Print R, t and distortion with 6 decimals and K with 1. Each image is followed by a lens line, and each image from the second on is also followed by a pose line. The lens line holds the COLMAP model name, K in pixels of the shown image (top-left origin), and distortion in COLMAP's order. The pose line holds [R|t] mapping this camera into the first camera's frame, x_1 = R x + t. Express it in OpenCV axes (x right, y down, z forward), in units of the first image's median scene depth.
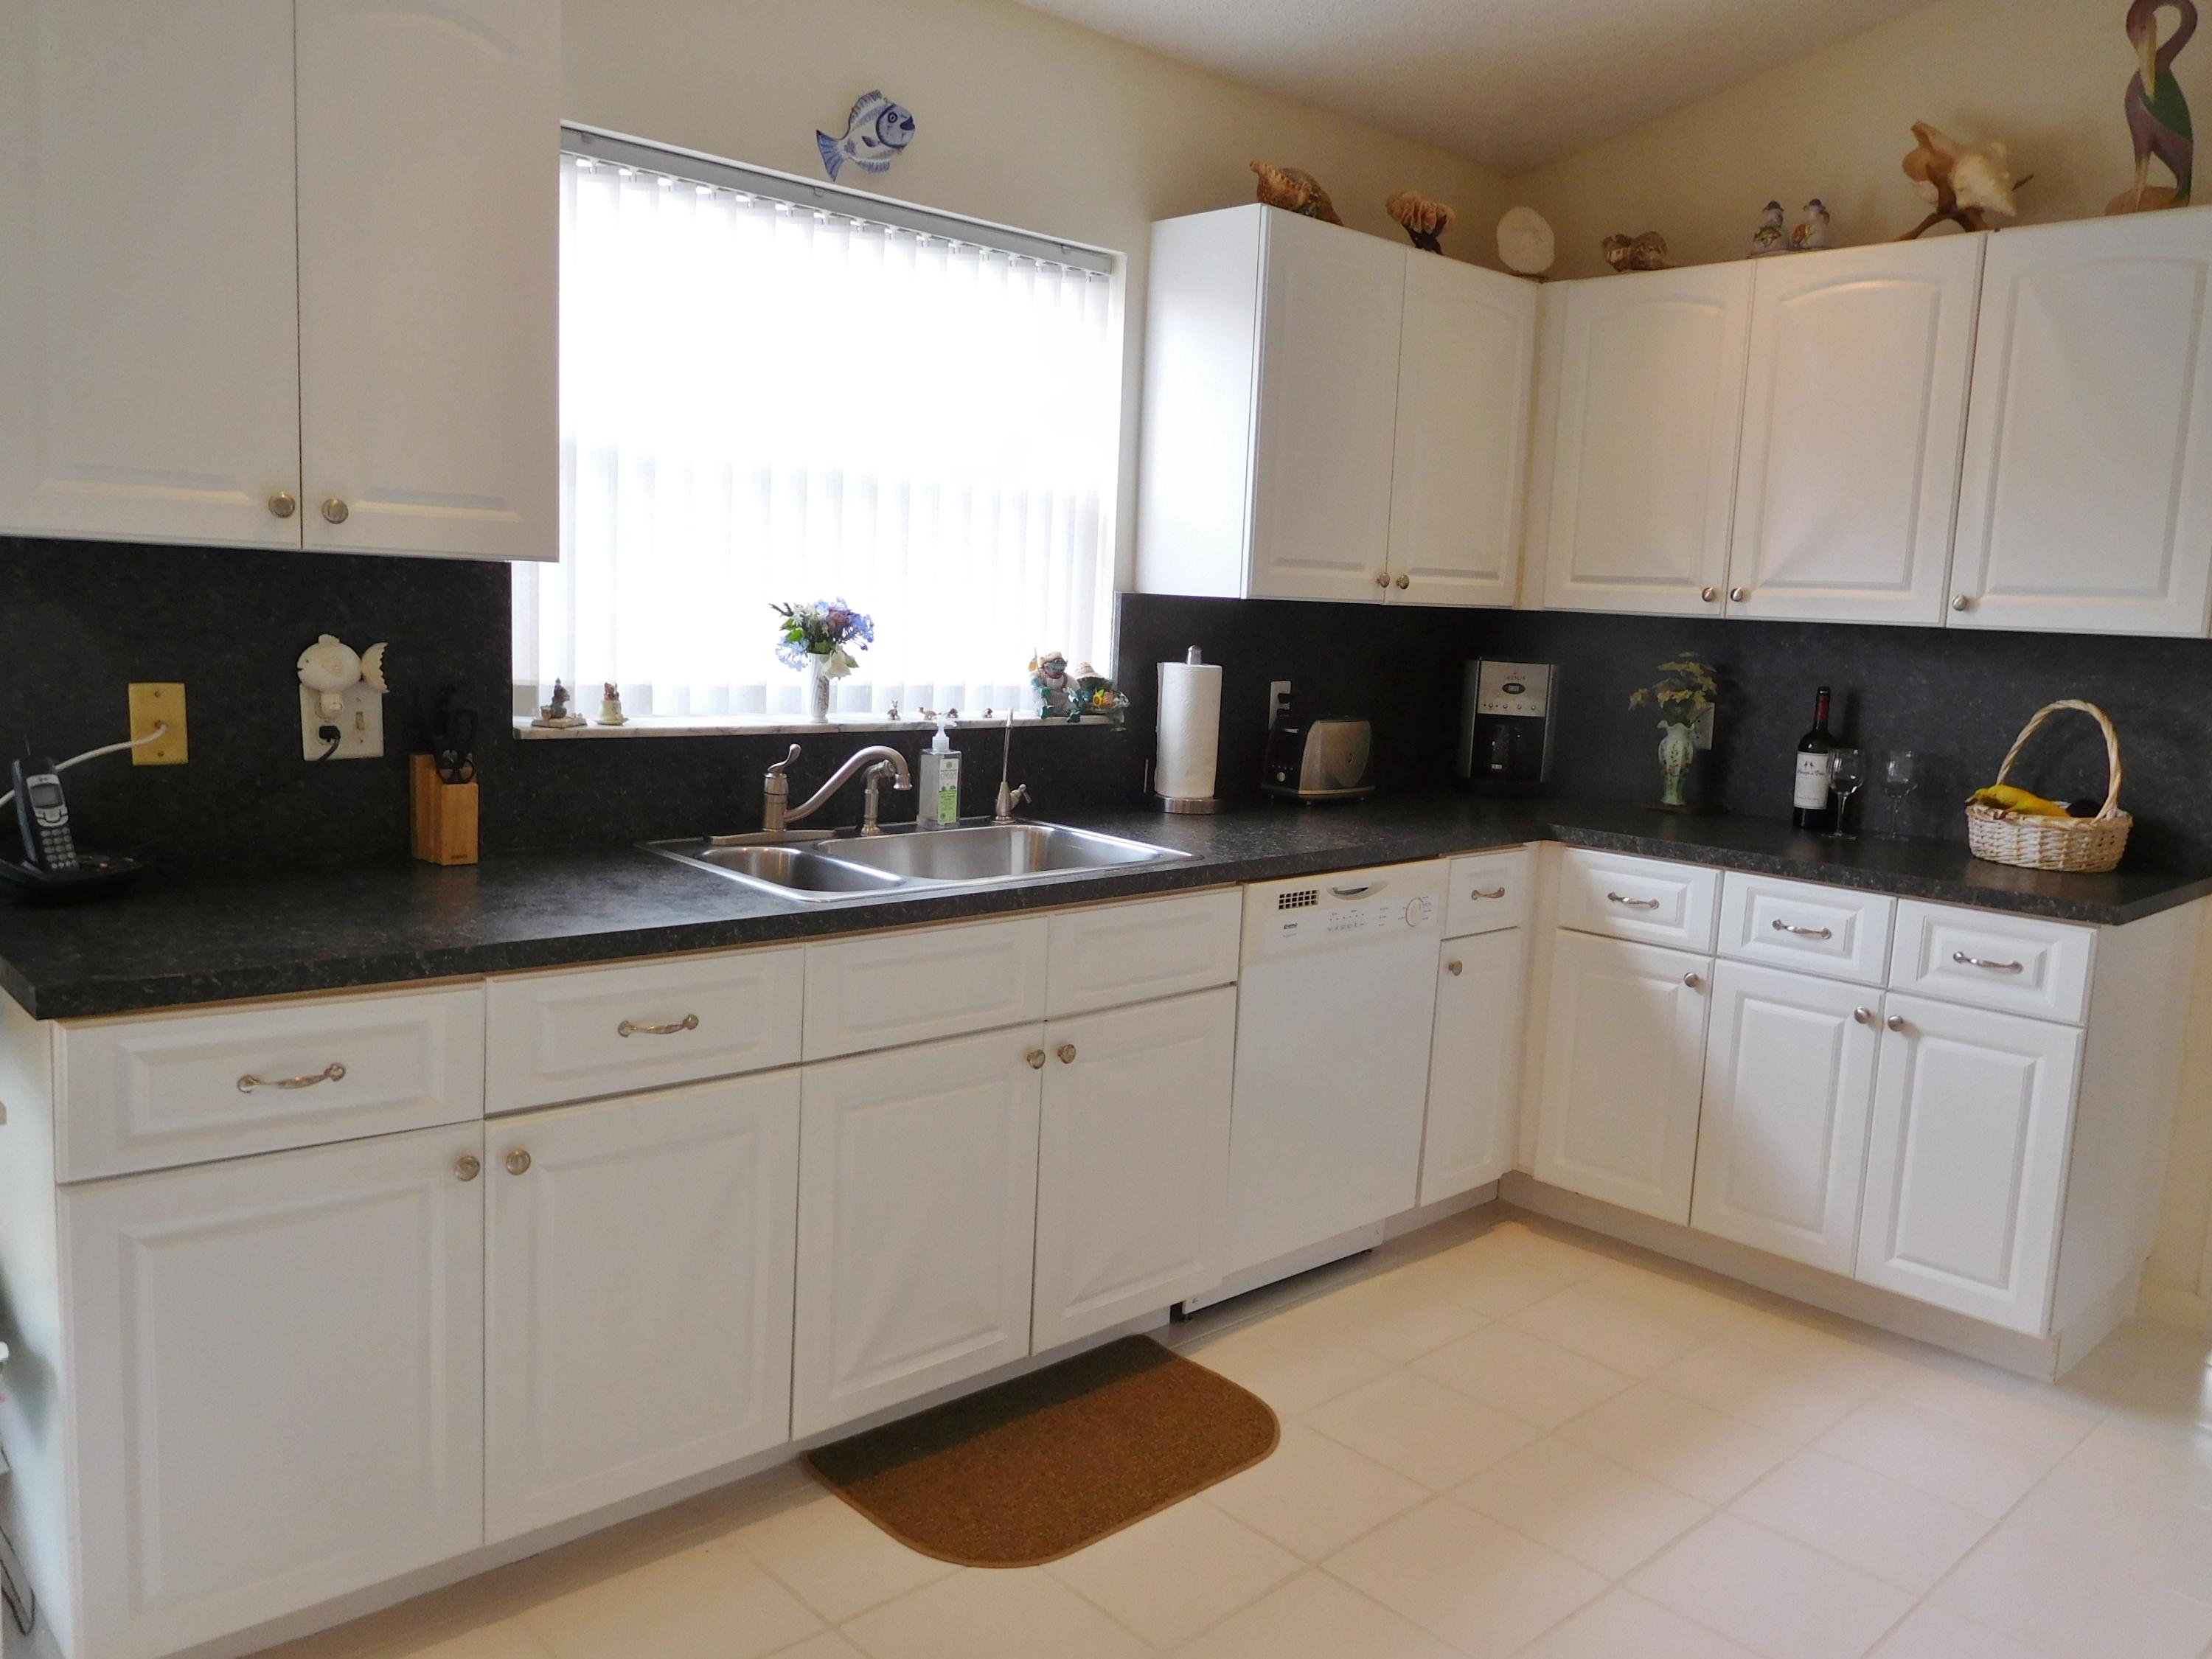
lens RADIAL K [[1647.8, 0, 1105.1], [0, 1647.8, 834.9], [0, 0, 1]] dist [-0.018714, 0.003336]
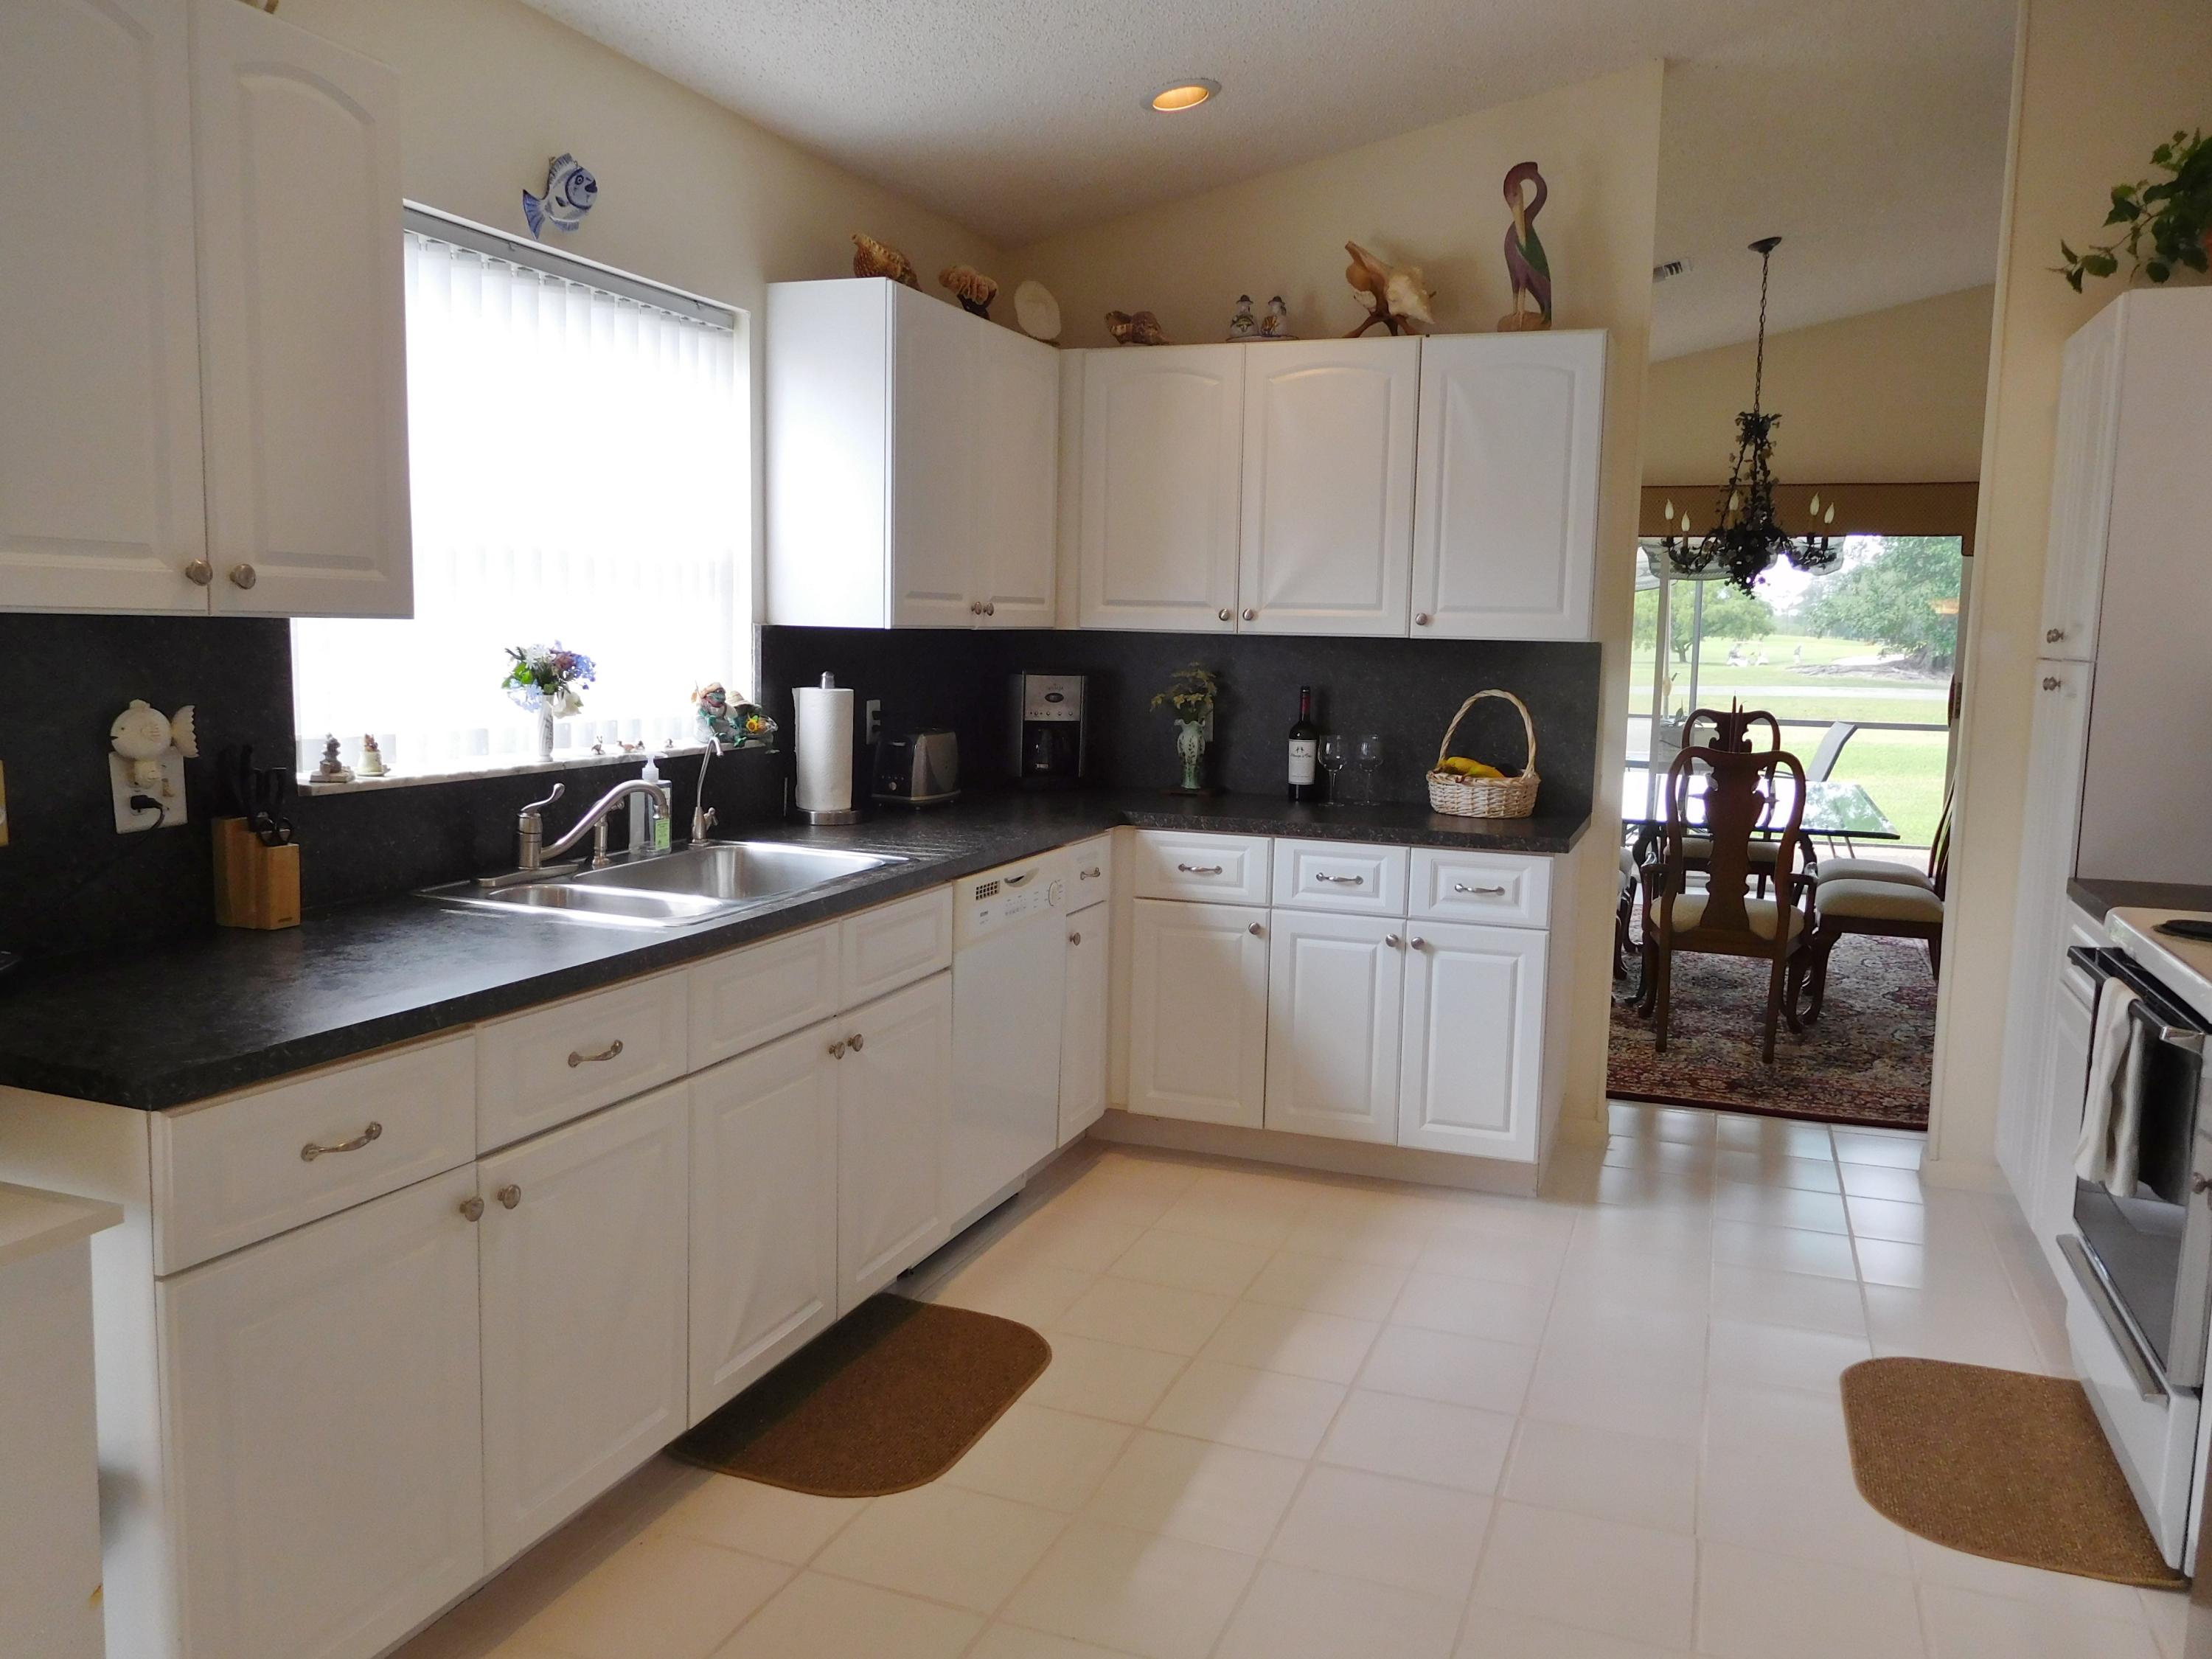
lens RADIAL K [[1647.8, 0, 1105.1], [0, 1647.8, 834.9], [0, 0, 1]] dist [-0.018714, 0.003336]
pose [[0.898449, -0.077275, 0.432224, -0.284727], [0.077728, 0.996836, 0.016647, -0.011648], [-0.432143, 0.018639, 0.901613, -0.071150]]
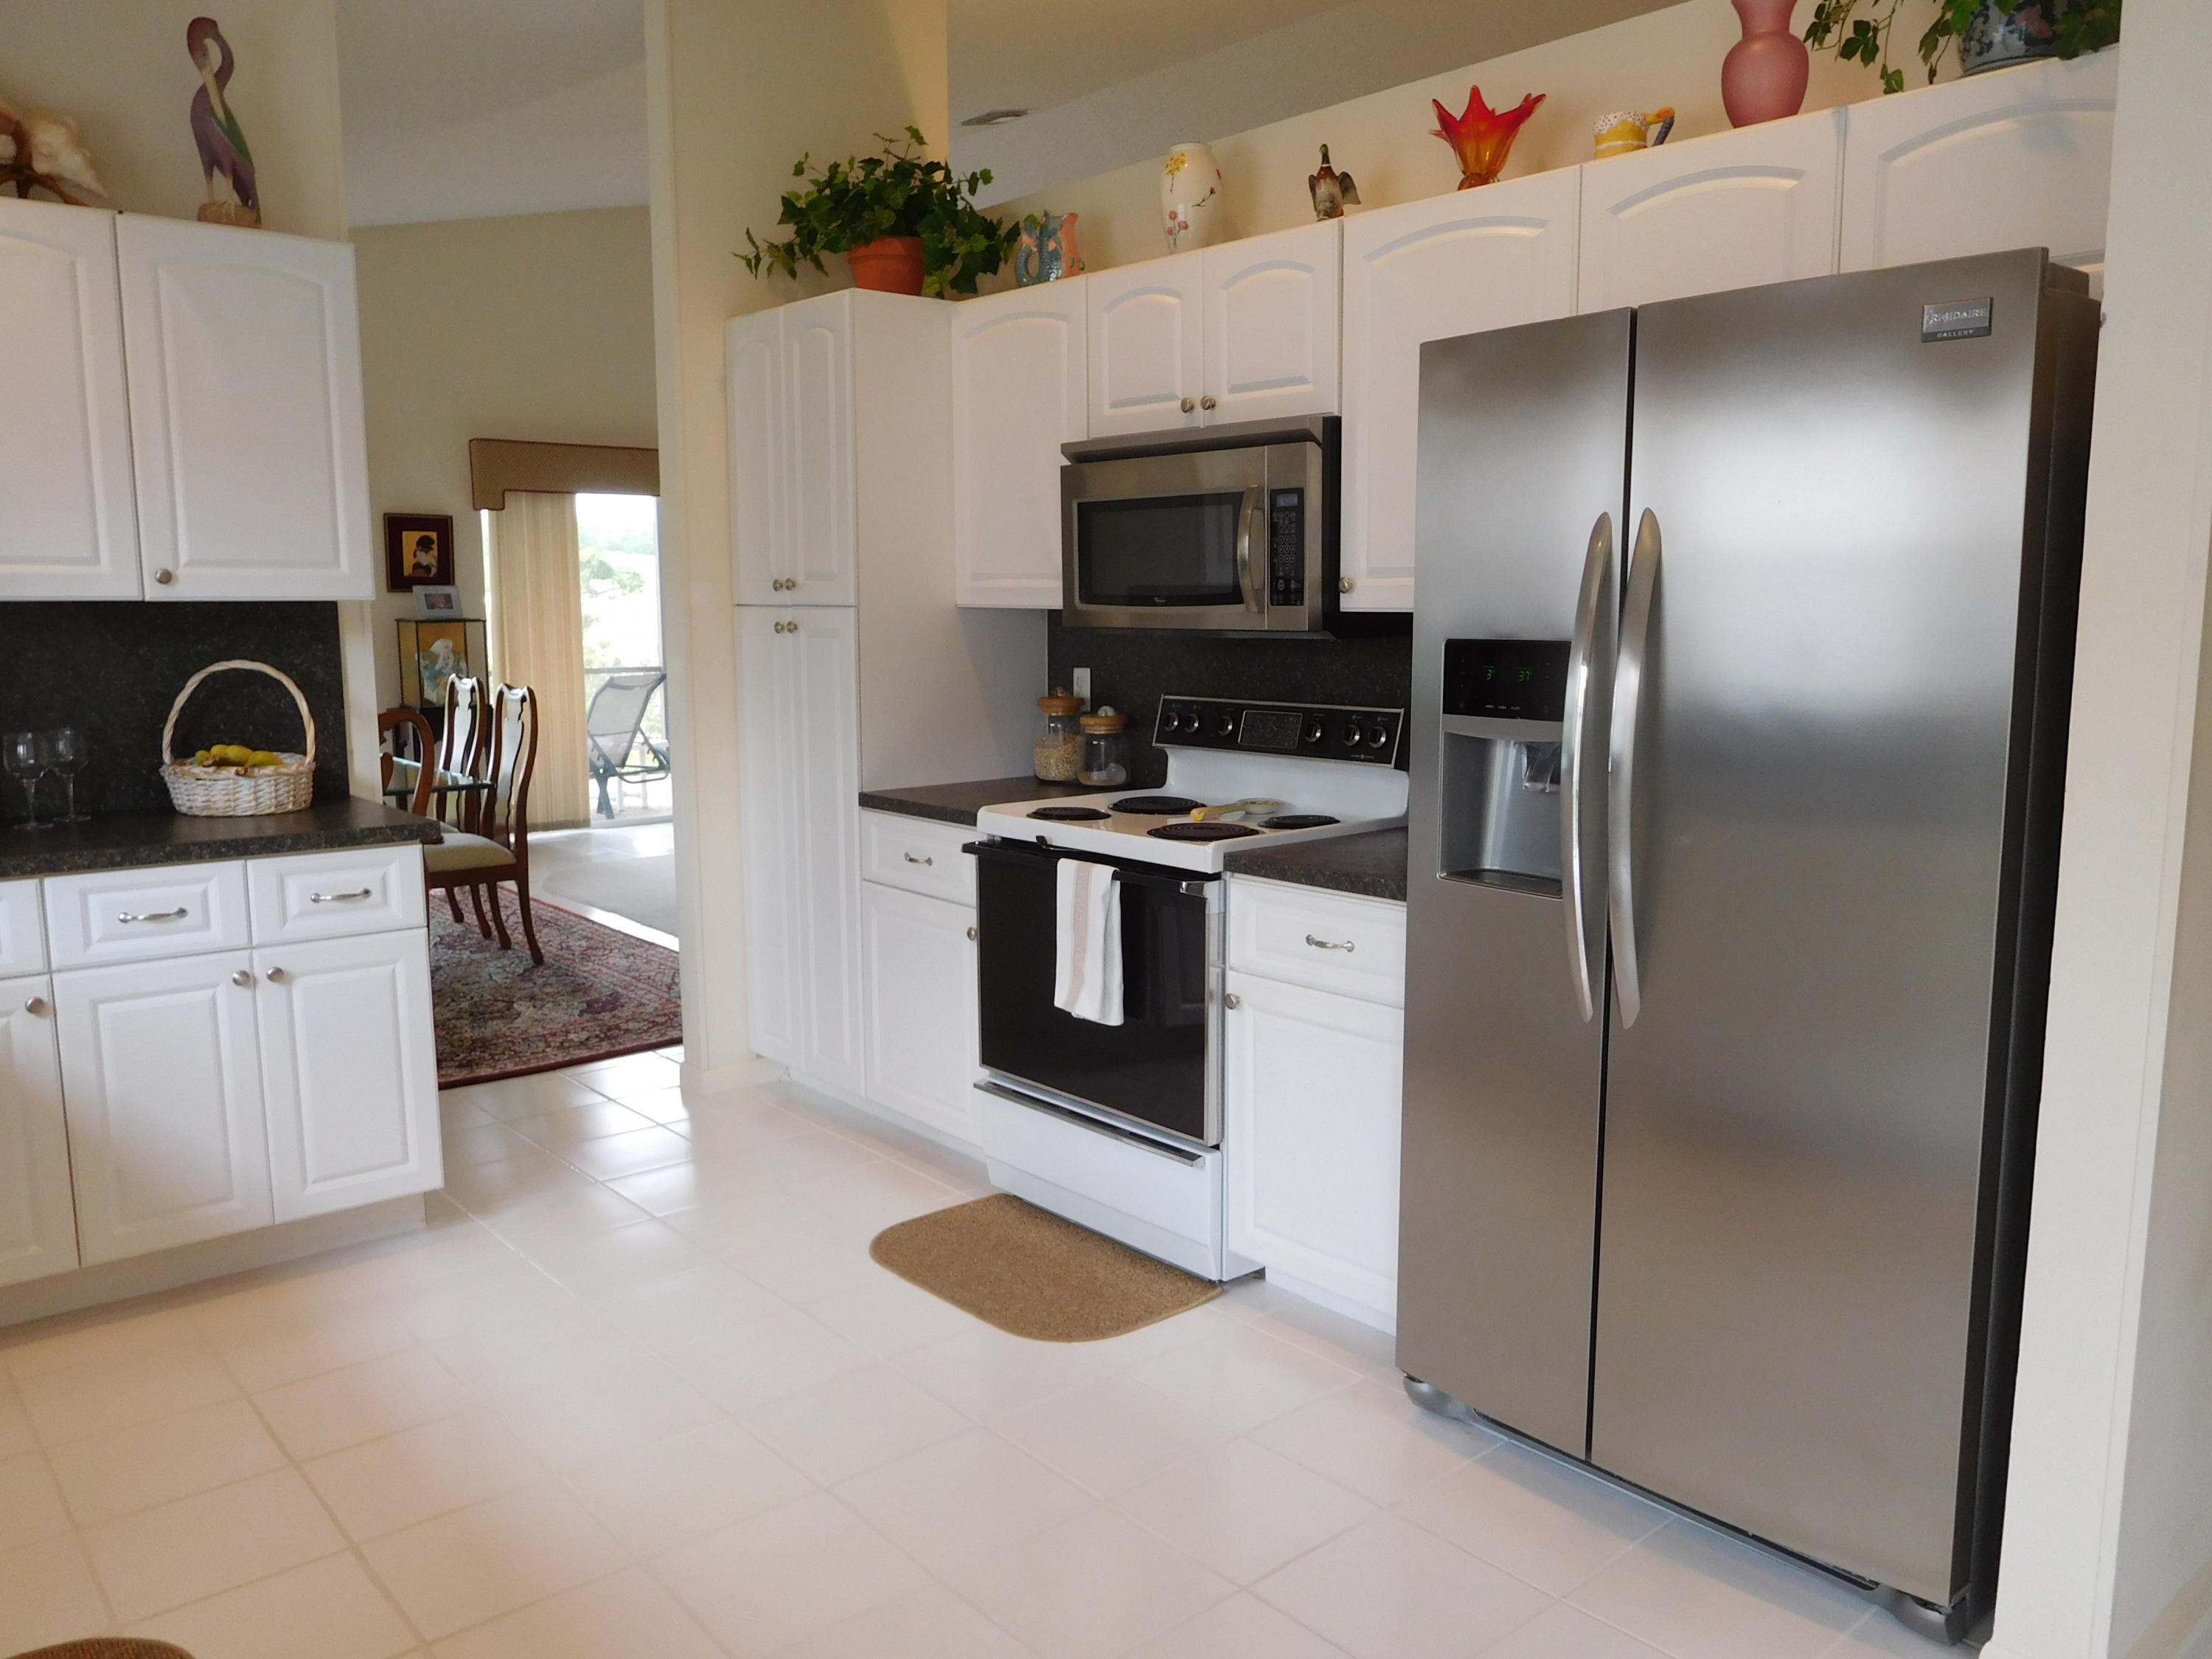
lens RADIAL K [[1641.1, 0, 1095.4], [0, 1641.1, 847.7], [0, 0, 1]] dist [-0.022128, -0.003946]
pose [[0.041758, -0.188162, 0.981250, -0.492062], [0.139067, 0.973641, 0.180784, -0.078461], [-0.989402, 0.128910, 0.066825, 0.371223]]
